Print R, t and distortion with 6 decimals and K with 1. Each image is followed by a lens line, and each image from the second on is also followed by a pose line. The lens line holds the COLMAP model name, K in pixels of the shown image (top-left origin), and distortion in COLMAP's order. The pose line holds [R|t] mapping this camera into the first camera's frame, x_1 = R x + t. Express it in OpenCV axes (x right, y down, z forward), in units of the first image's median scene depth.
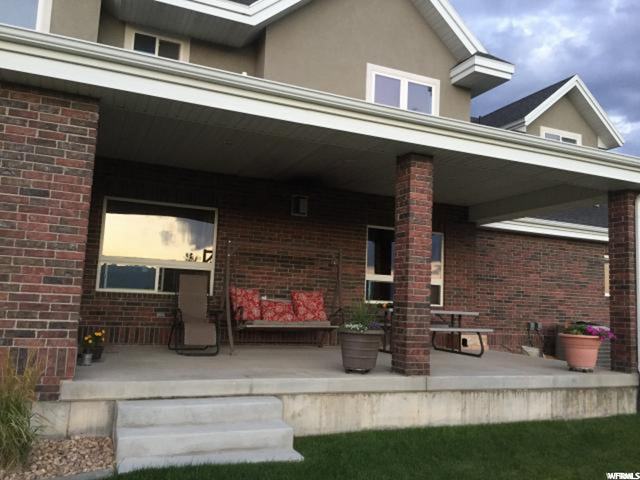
lens RADIAL K [[547.7, 0, 320.0], [0, 547.7, 240.0], [0, 0, 1]] dist [0.000382, -0.001217]
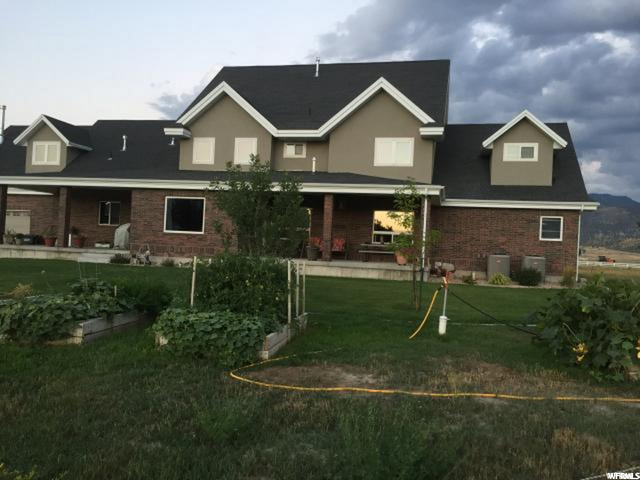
lens RADIAL K [[547.7, 0, 320.0], [0, 547.7, 240.0], [0, 0, 1]] dist [0.000382, -0.001217]
pose [[0.810901, -0.013854, -0.585020, 1.076368], [0.057457, 0.996774, 0.056036, -0.037630], [0.582356, -0.079053, 0.809081, -0.881250]]
